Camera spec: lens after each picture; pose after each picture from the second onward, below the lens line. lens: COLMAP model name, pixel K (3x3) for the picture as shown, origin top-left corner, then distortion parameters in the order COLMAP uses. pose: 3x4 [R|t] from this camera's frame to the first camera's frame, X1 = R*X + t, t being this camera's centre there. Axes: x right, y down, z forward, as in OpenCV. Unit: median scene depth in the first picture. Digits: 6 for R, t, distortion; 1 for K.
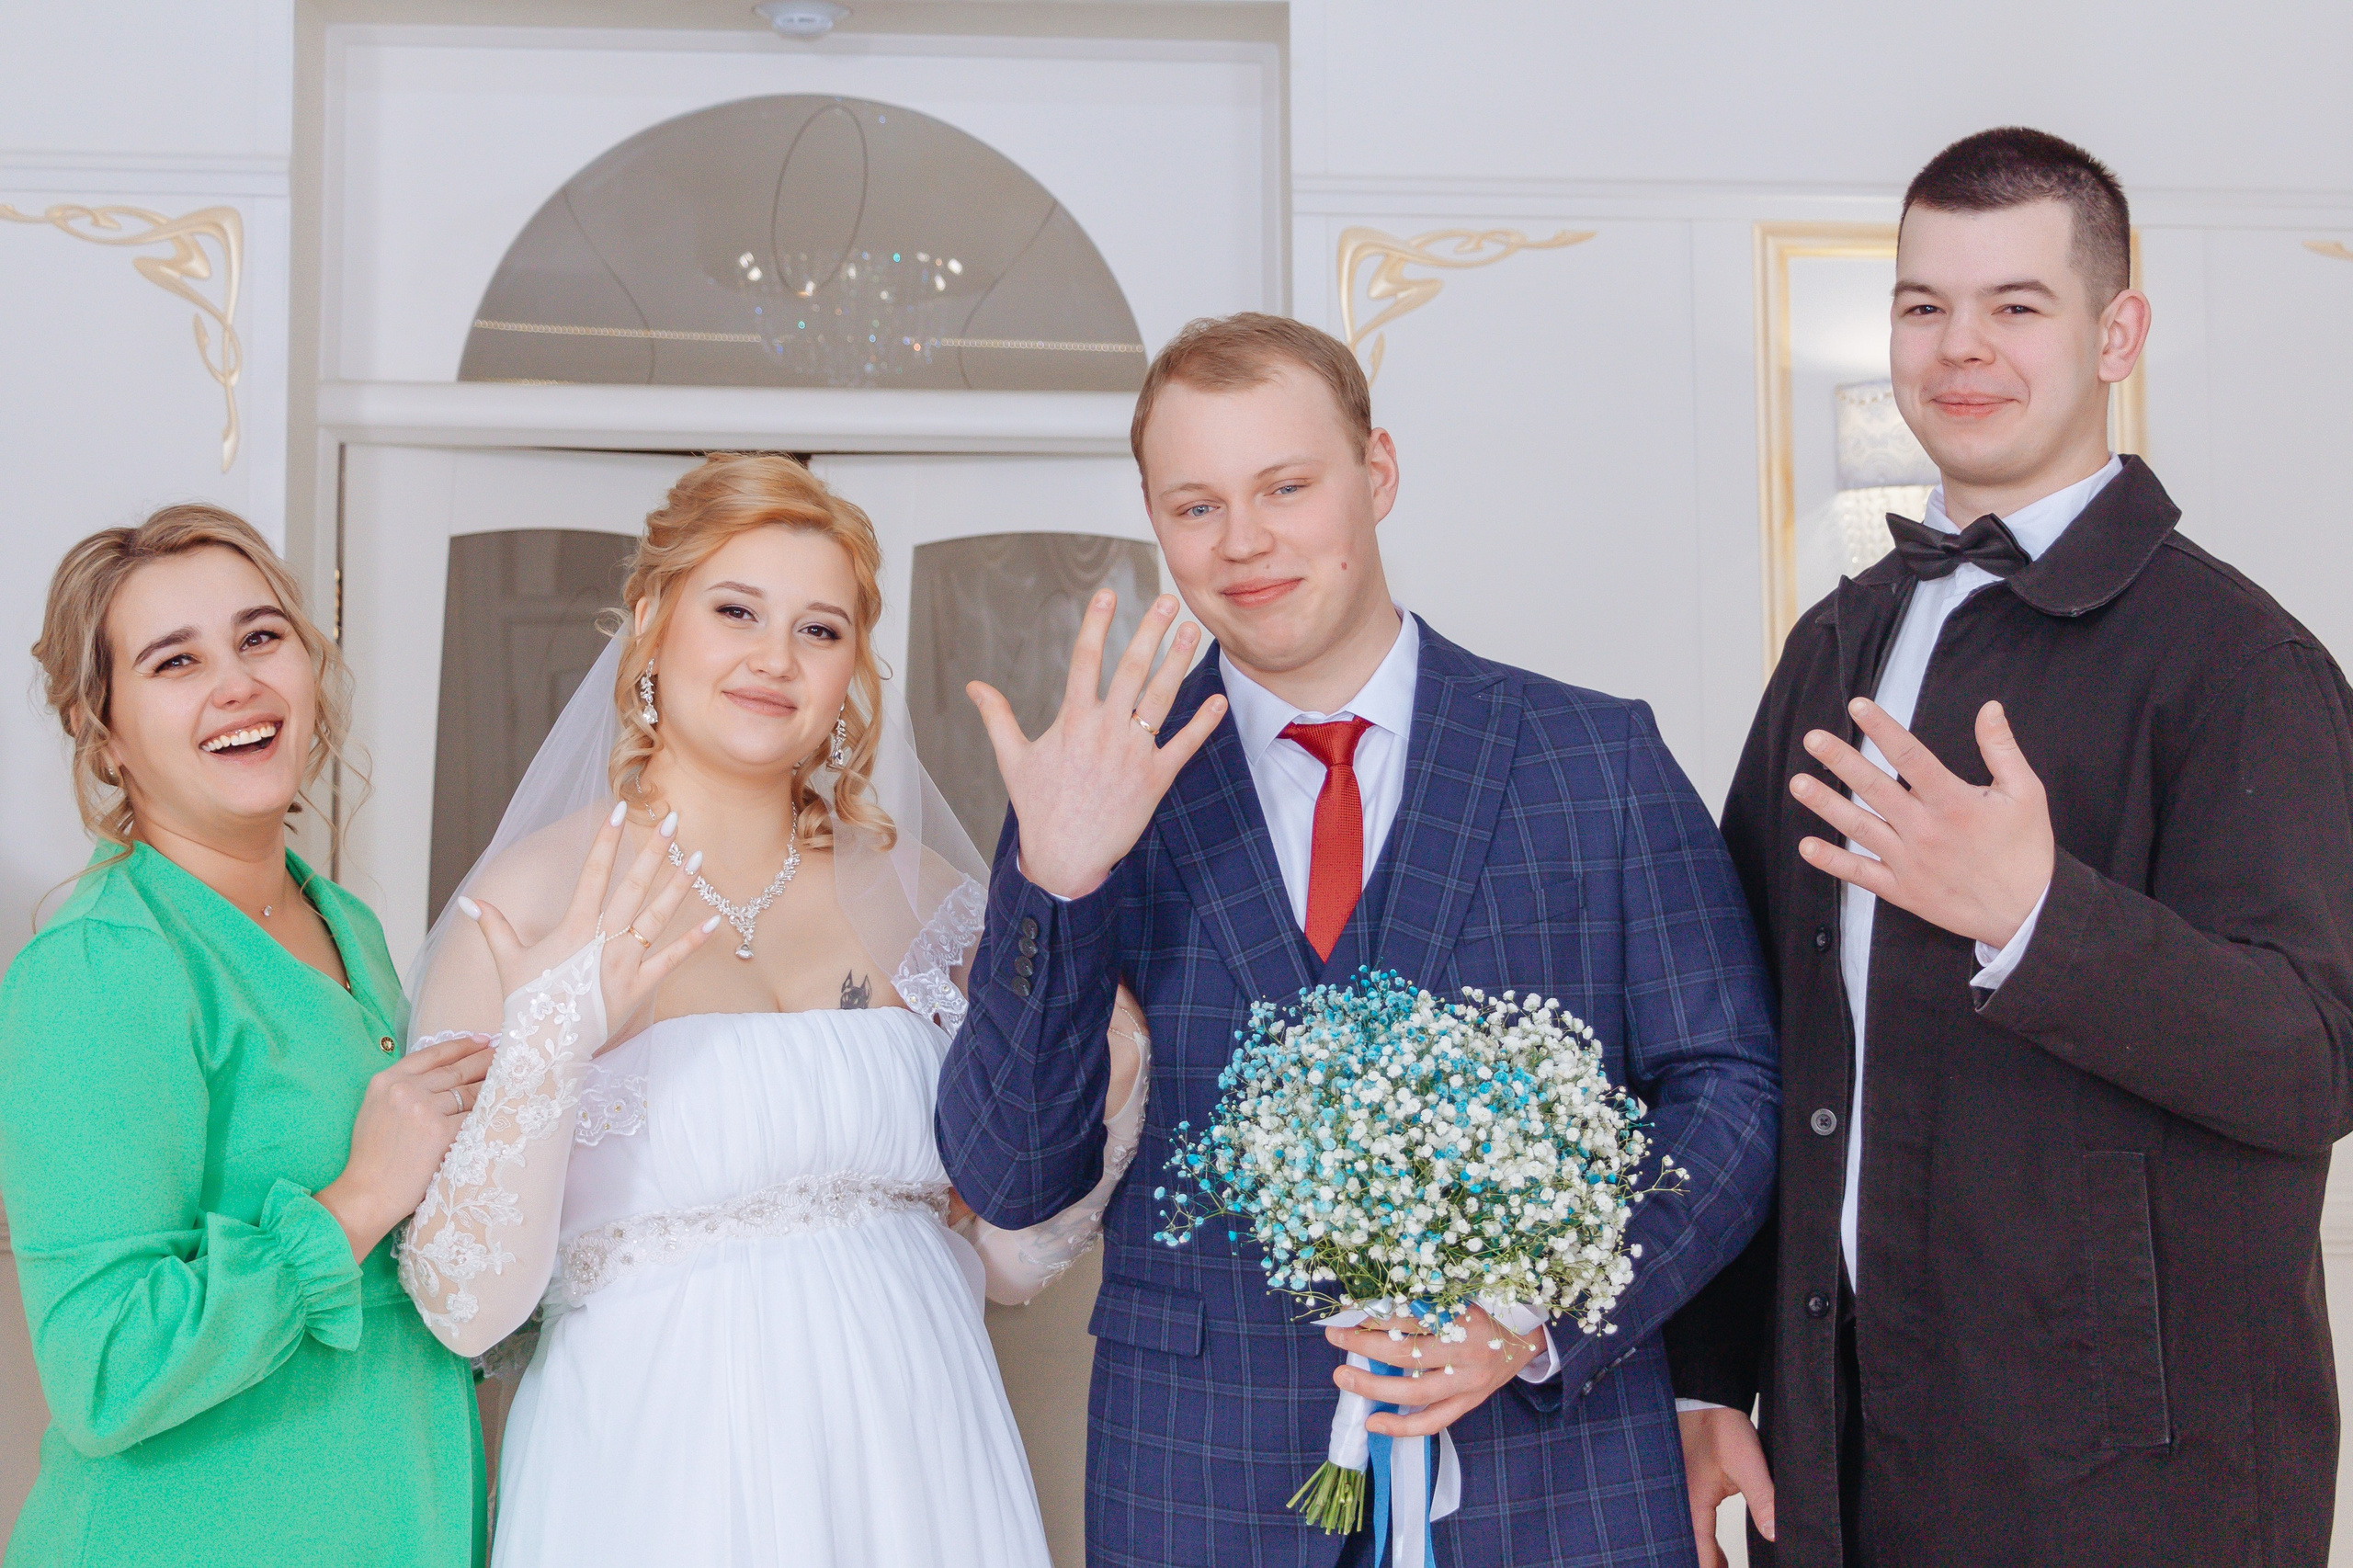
lens RADIAL K [[3590.0, 0, 1173.9], [0, 3590.0, 779.2], [0, 0, 1]] dist [-0.030896, 0.000000]
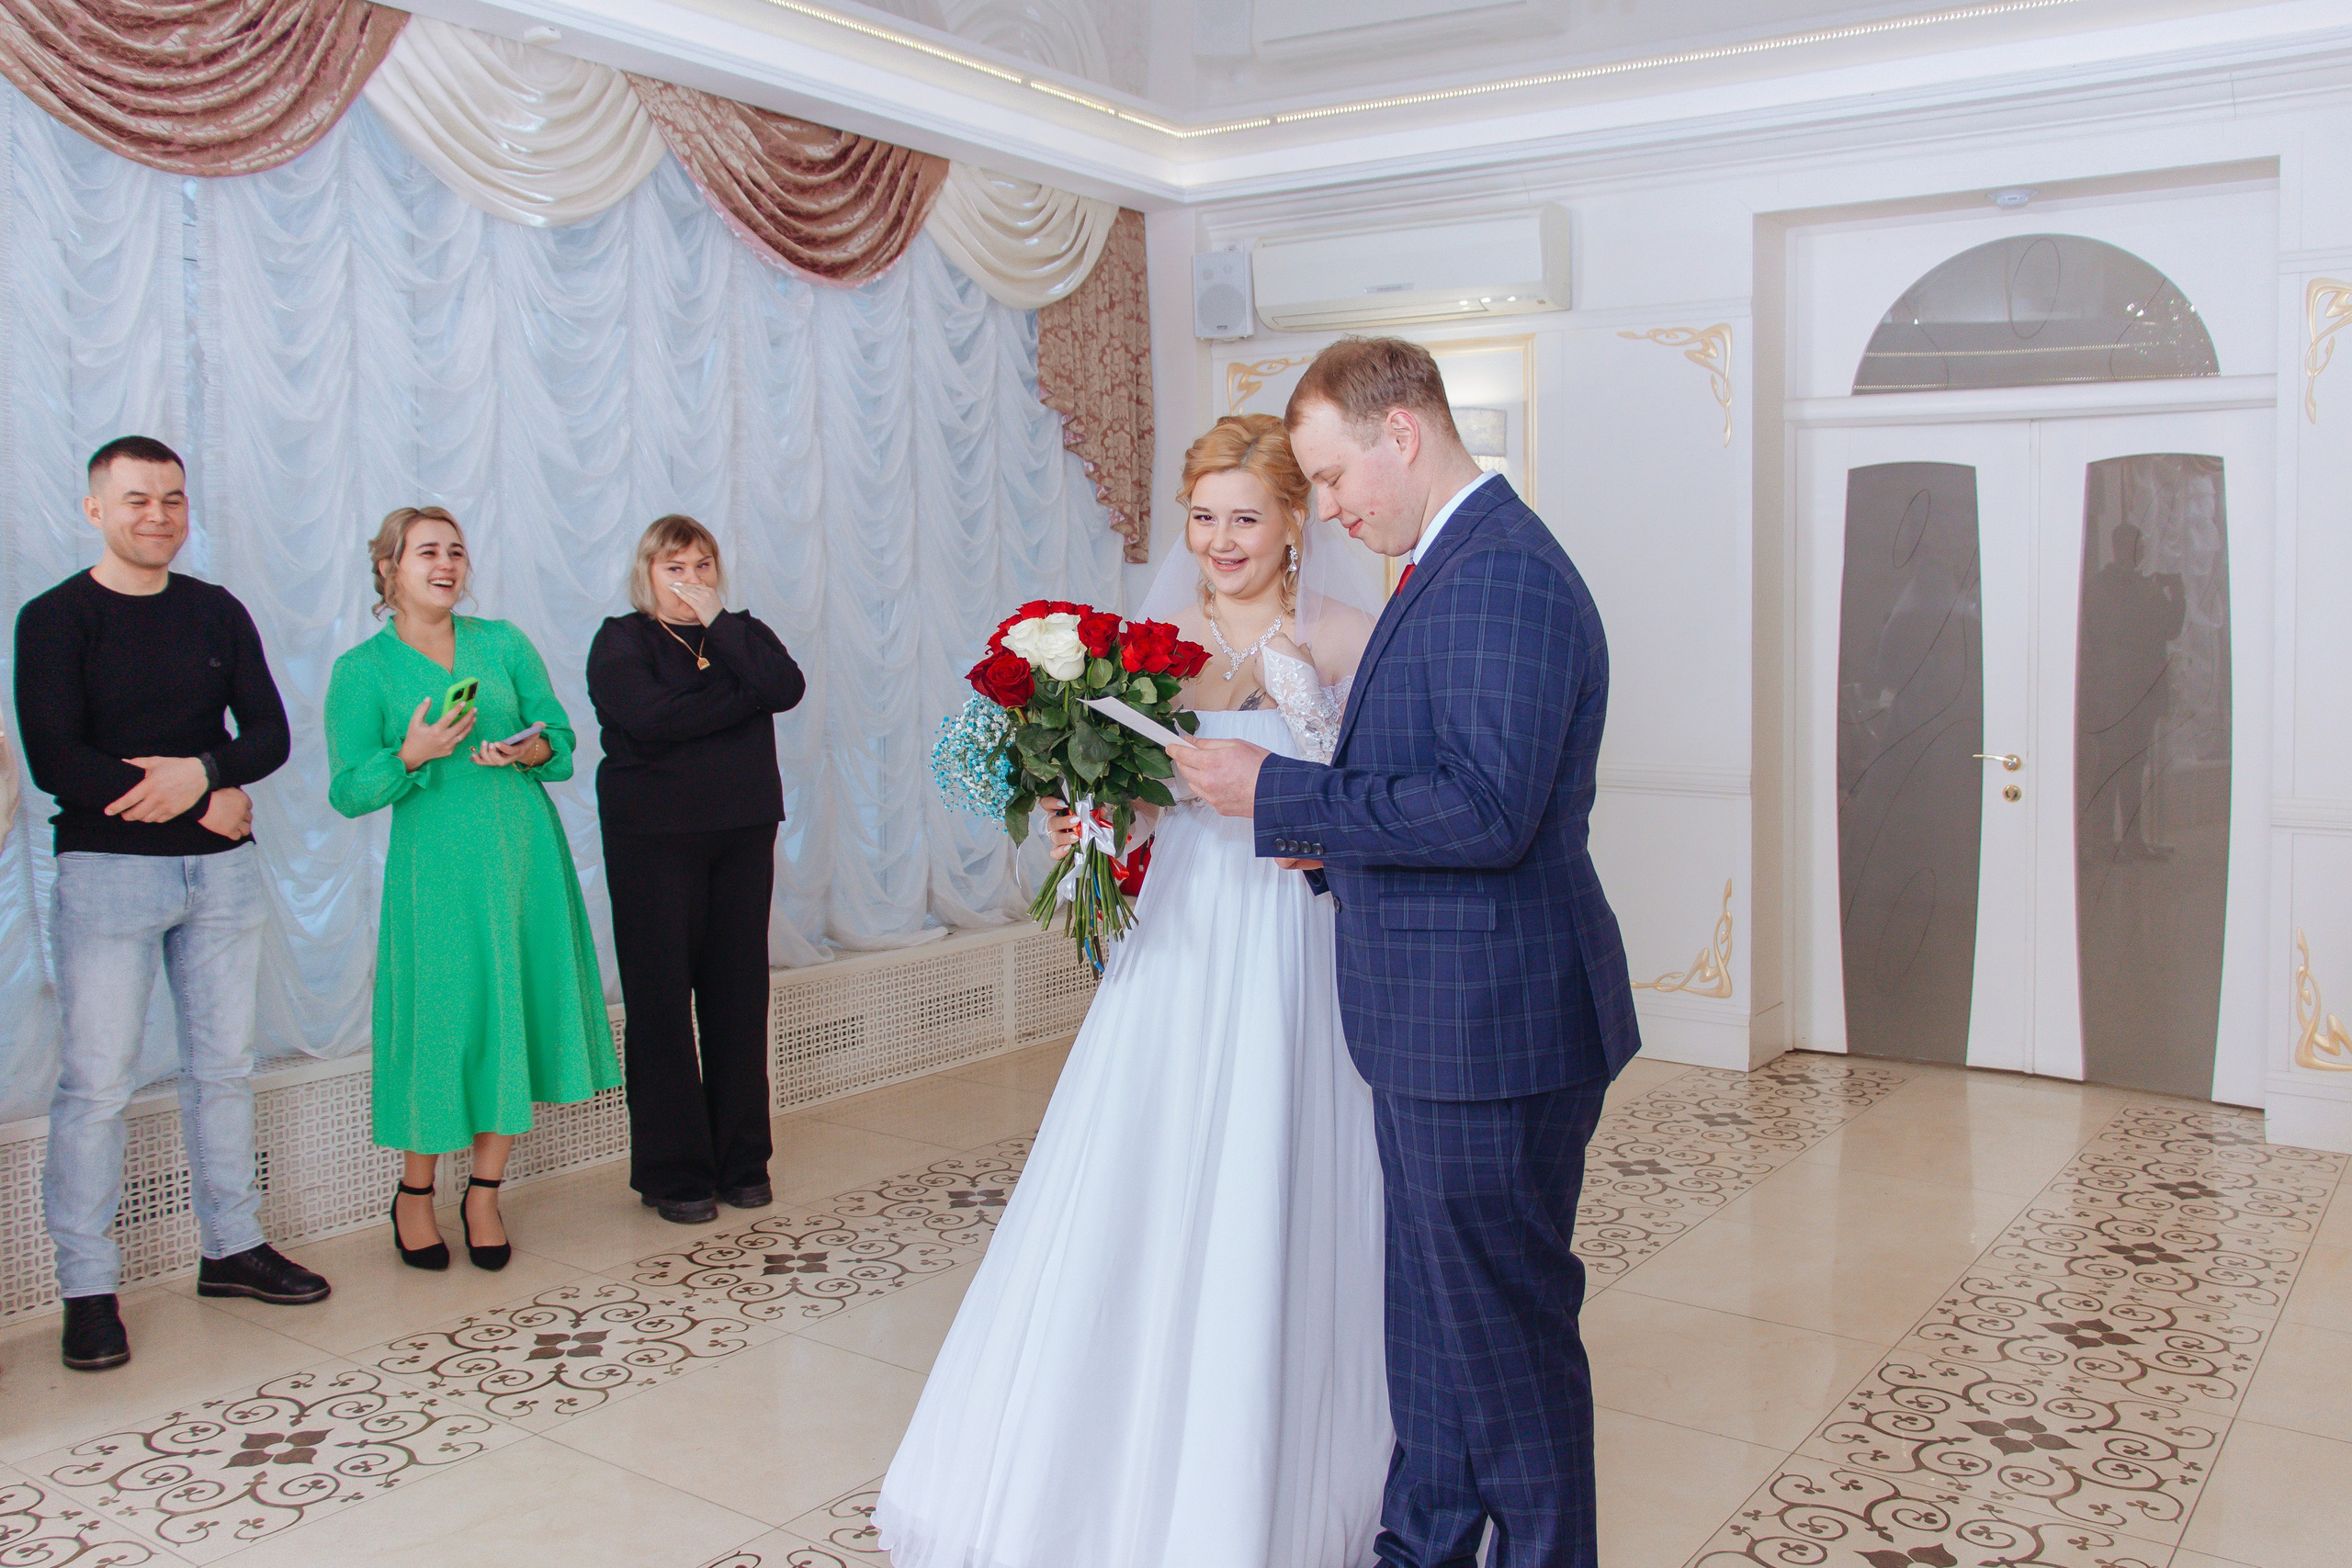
lens RADIAL K [[2008.9, 0, 1180.3], [0, 2008.9, 708.0], [0, 0, 1]] dist [-0.033605, 0.020356]
pose [[0.741653, 0.039658, -0.669610, 0.309412], [0.007755, 0.997677, 0.067678, -0.012643], [0.670738, -0.055386, 0.739623, -0.126597]]
